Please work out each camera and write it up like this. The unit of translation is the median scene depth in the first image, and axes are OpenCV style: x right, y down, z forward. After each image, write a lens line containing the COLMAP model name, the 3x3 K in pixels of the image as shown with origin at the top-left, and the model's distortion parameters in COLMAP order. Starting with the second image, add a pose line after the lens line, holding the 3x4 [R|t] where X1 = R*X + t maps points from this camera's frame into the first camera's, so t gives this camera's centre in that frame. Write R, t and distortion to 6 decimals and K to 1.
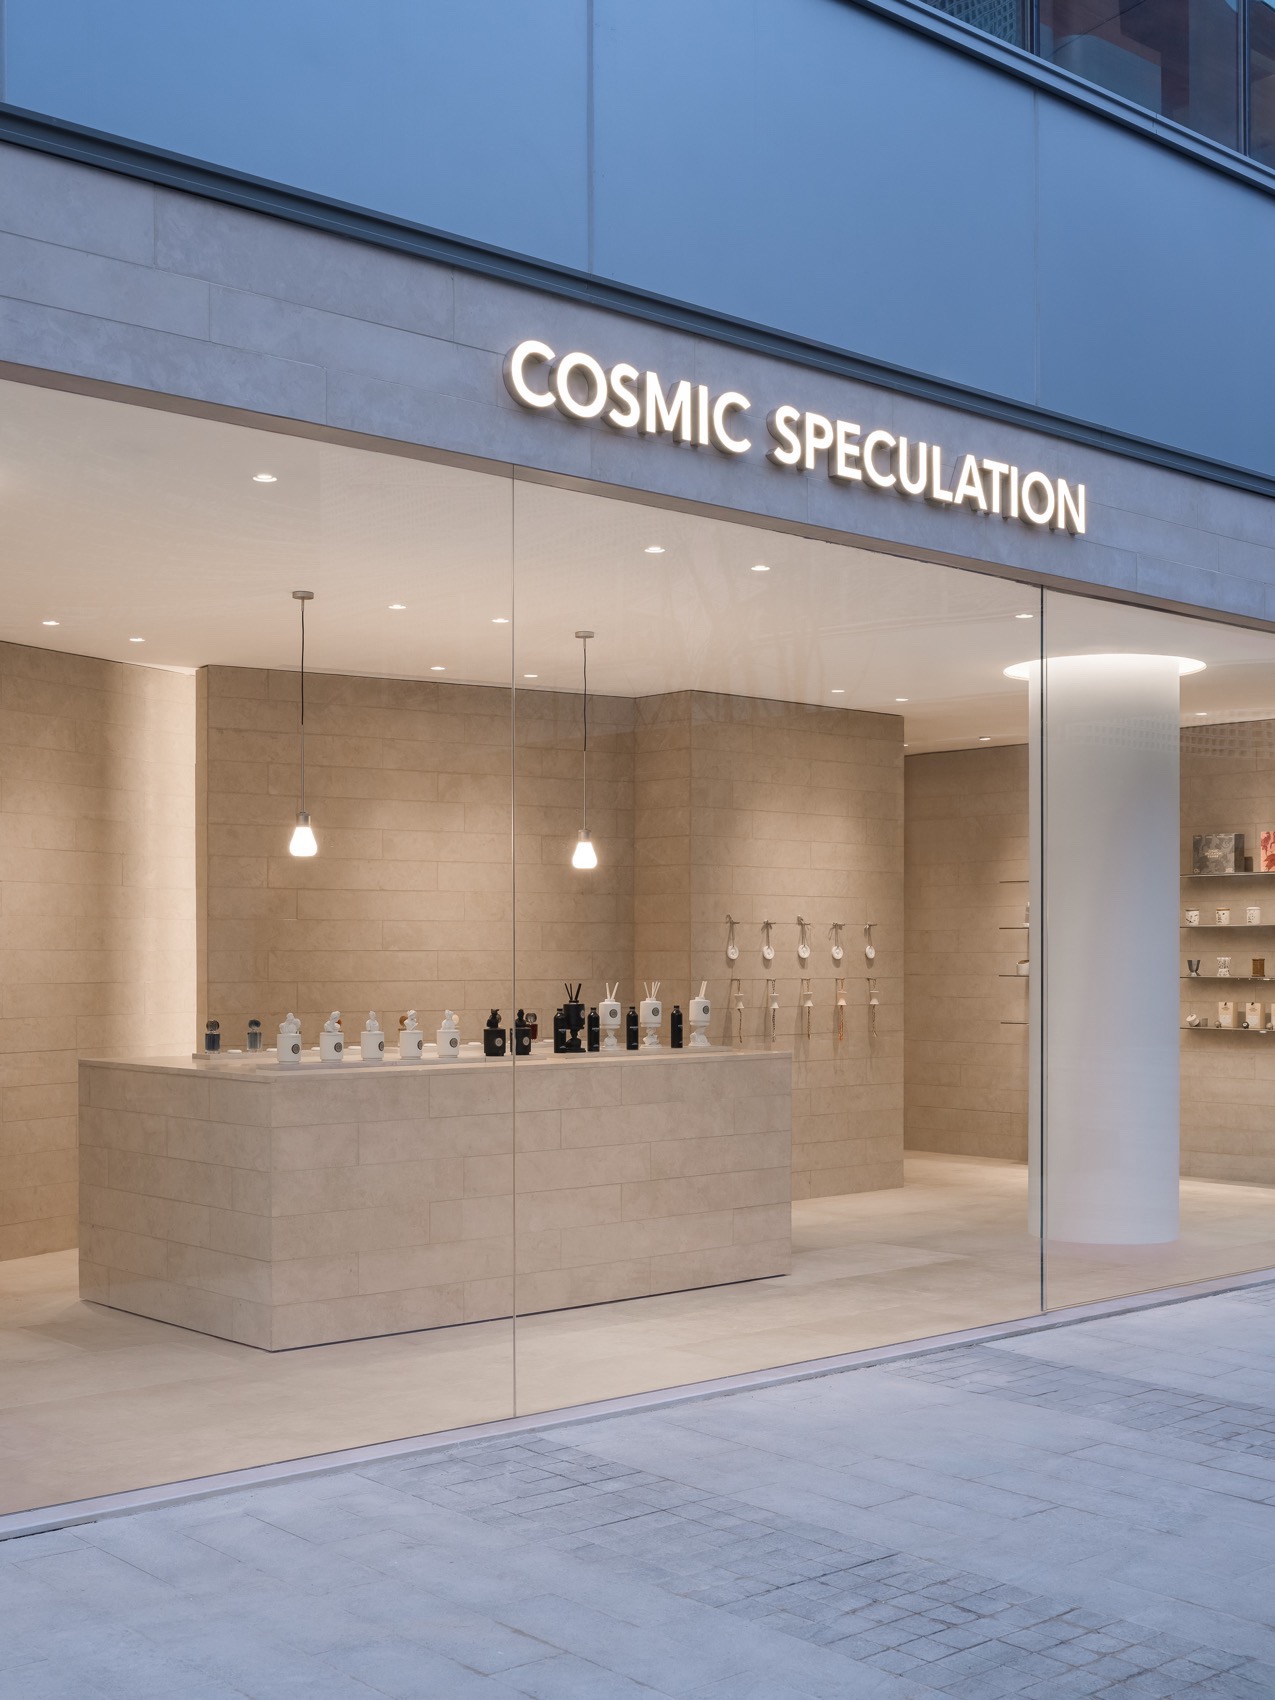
lens RADIAL K [[2022.1, 0, 614.5], [0, 2022.1, 970.2], [0, 0, 1]] dist [-0.032890, 0.000000]
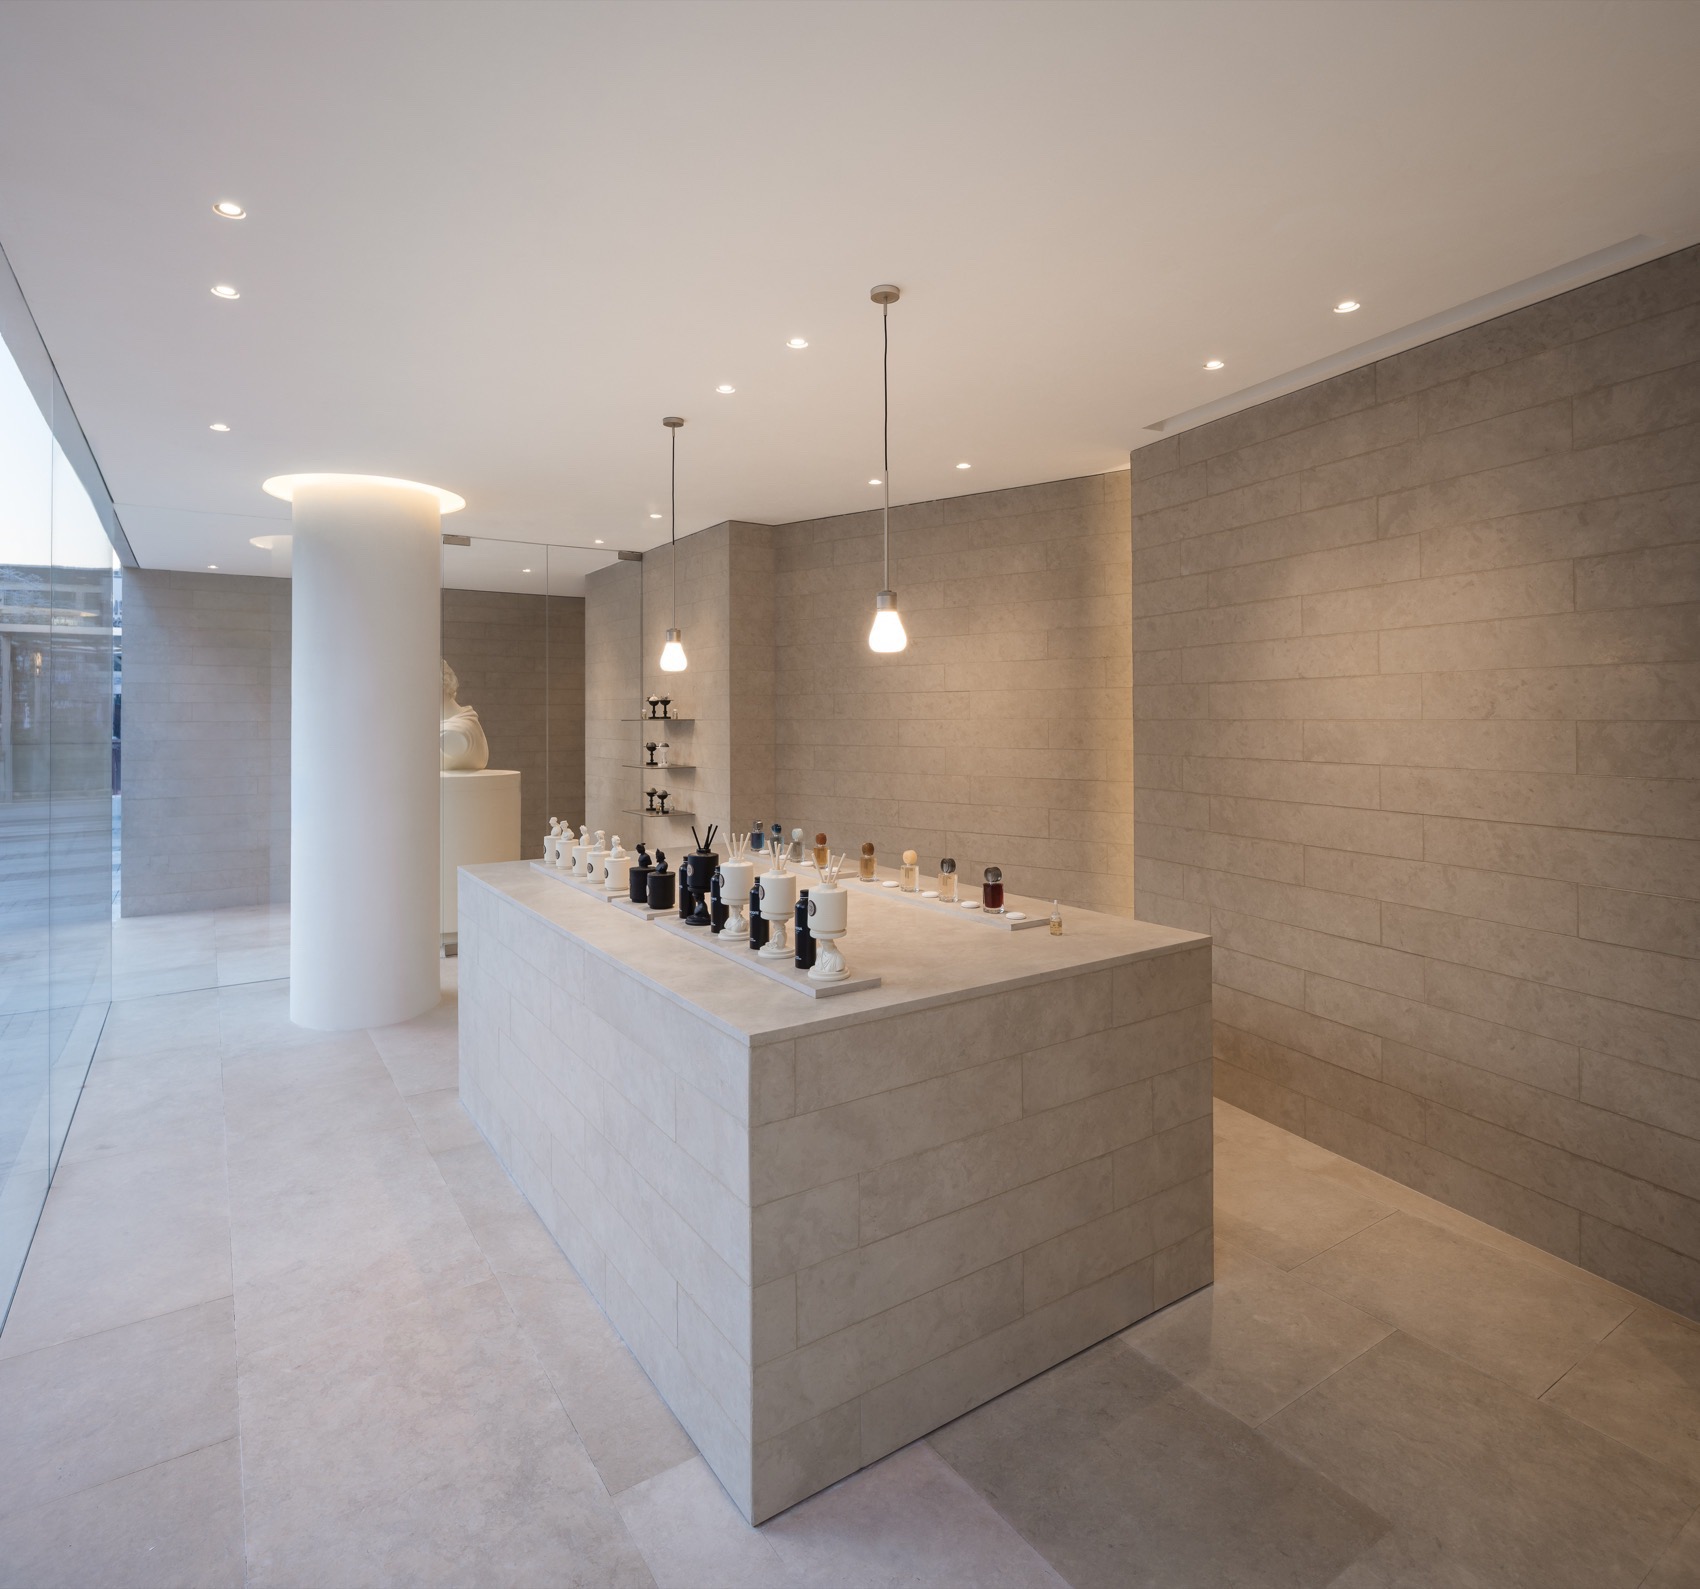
lens RADIAL K [[974.9, 0, 854.1], [0, 974.9, 707.2], [0, 0, 1]] dist [-0.006160, -0.000284]
pose [[-0.126909, -0.007619, -0.991885, 0.281642], [-0.001762, 0.999971, -0.007456, -0.029156], [0.991913, 0.000801, -0.126918, 0.977895]]
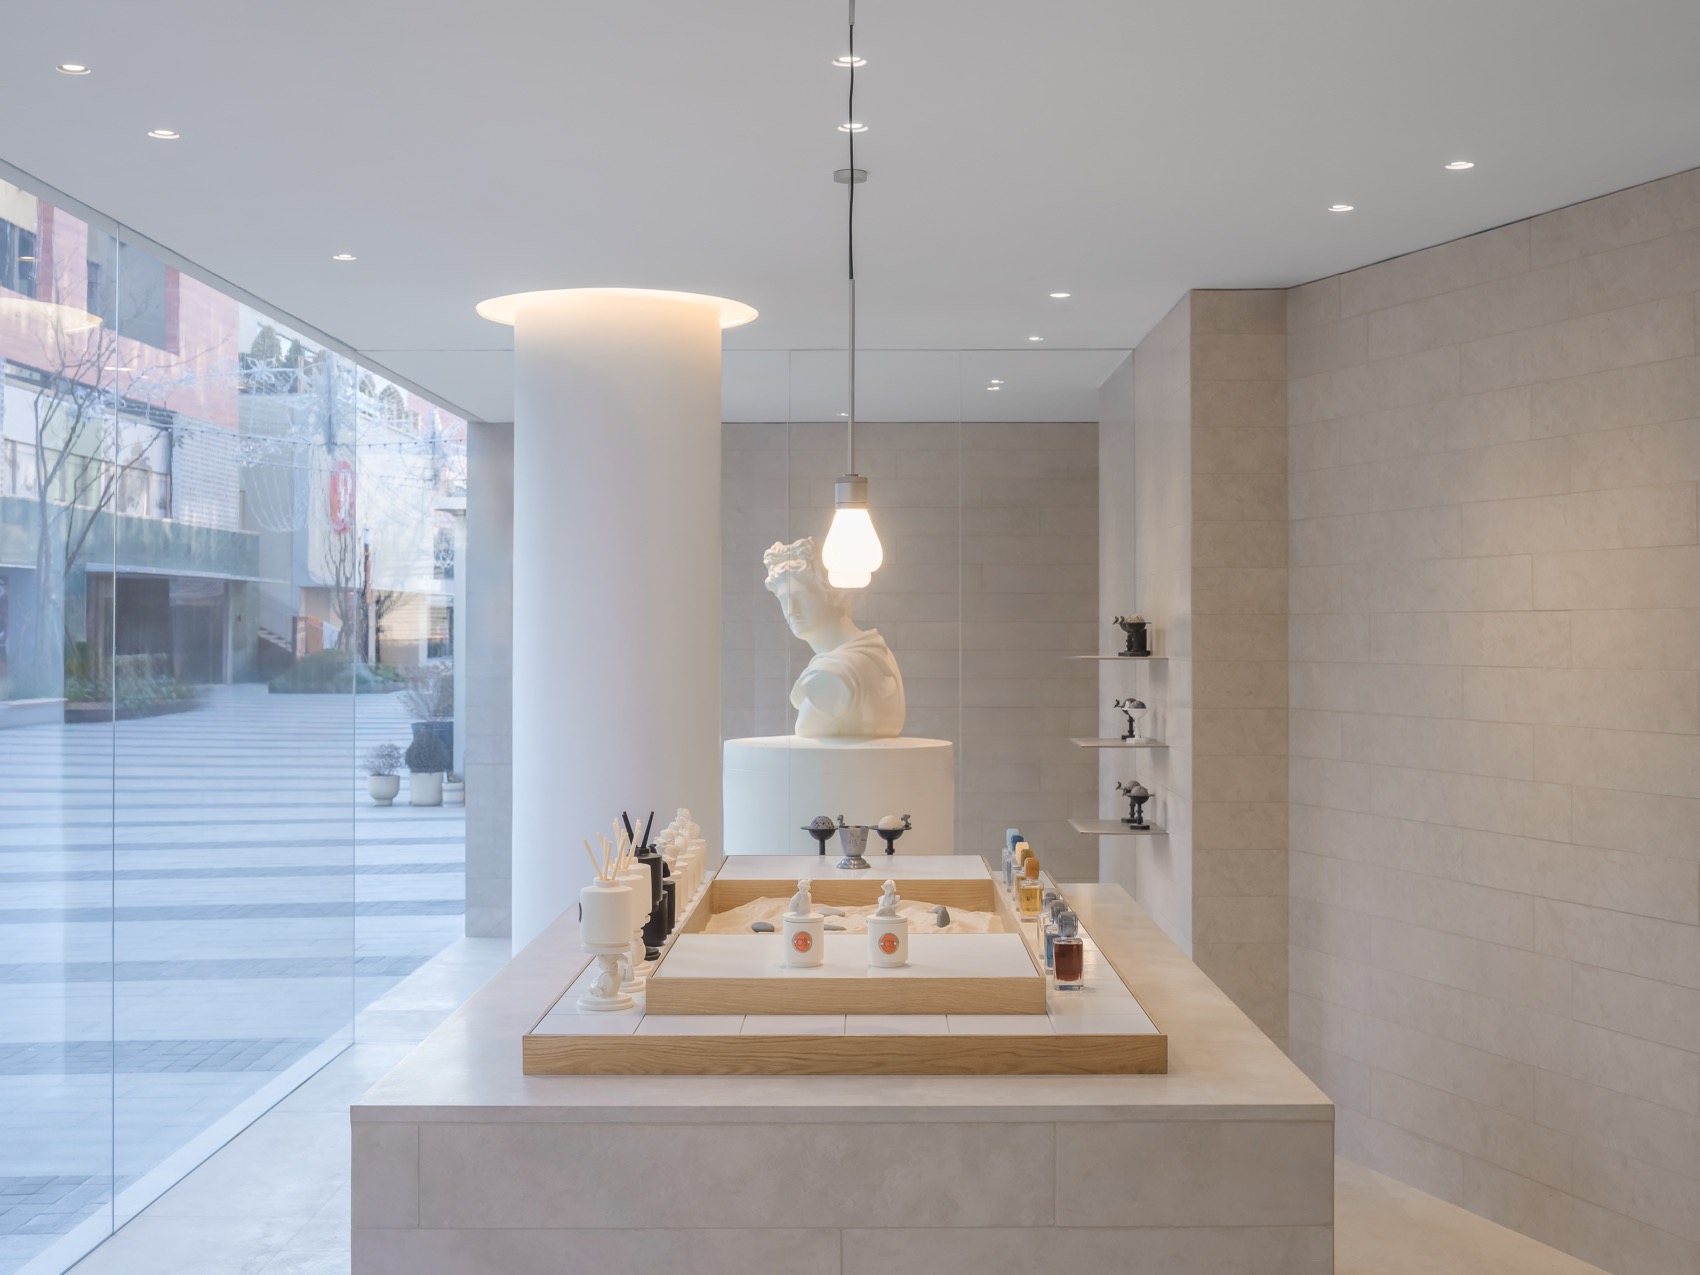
lens RADIAL K [[2022.1, 0, 854.2], [0, 2022.1, 614.5], [0, 0, 1]] dist [-0.032890, 0.000000]
pose [[-0.664432, -0.004487, -0.747335, 0.268500], [-0.003949, 0.999989, -0.002493, -0.039615], [0.747338, 0.001295, -0.664442, 1.200899]]
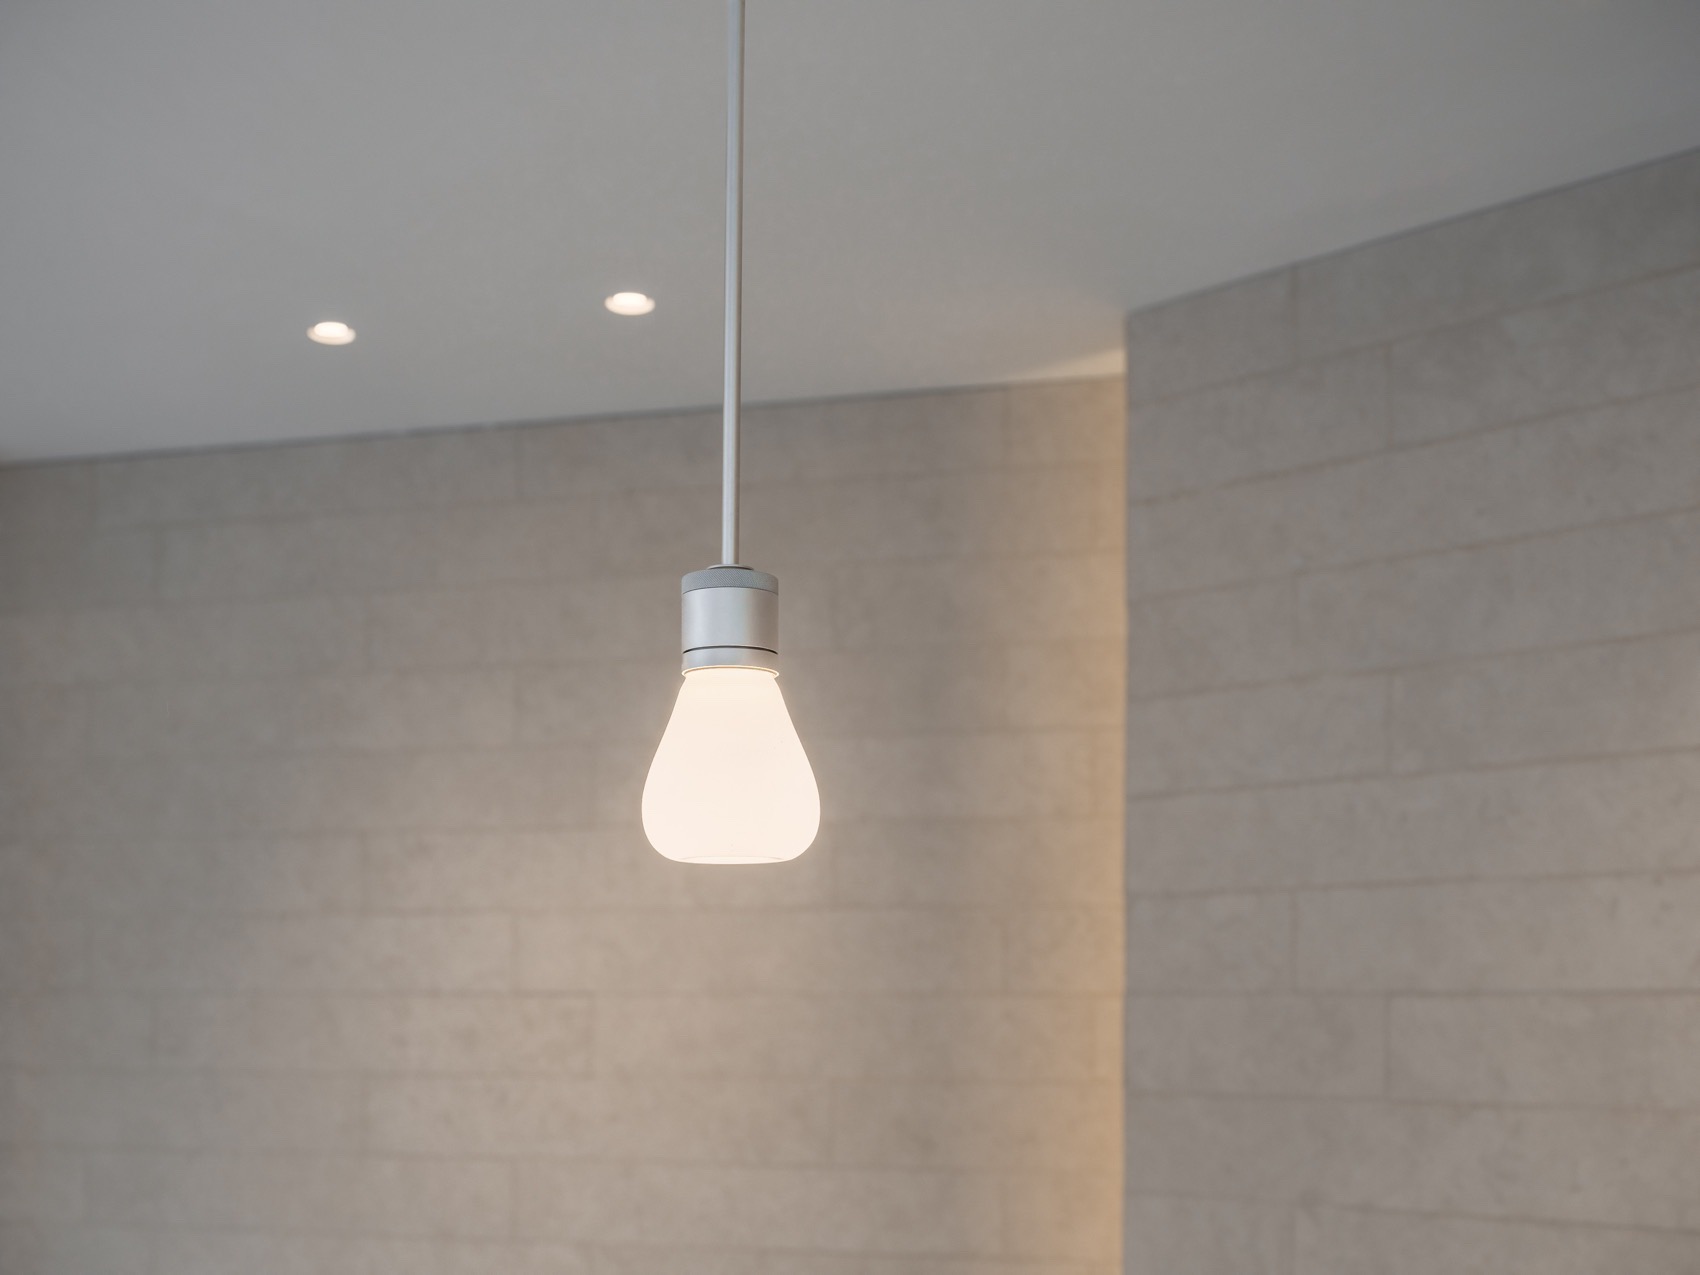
lens RADIAL K [[2022.1, 0, 890.9], [0, 2022.1, 1009.2], [0, 0, 1]] dist [-0.032890, 0.000000]
pose [[0.249884, -0.002722, -0.968272, 0.109652], [-0.012230, 0.999907, -0.005967, -0.038329], [0.968199, 0.013333, 0.249828, 0.929451]]
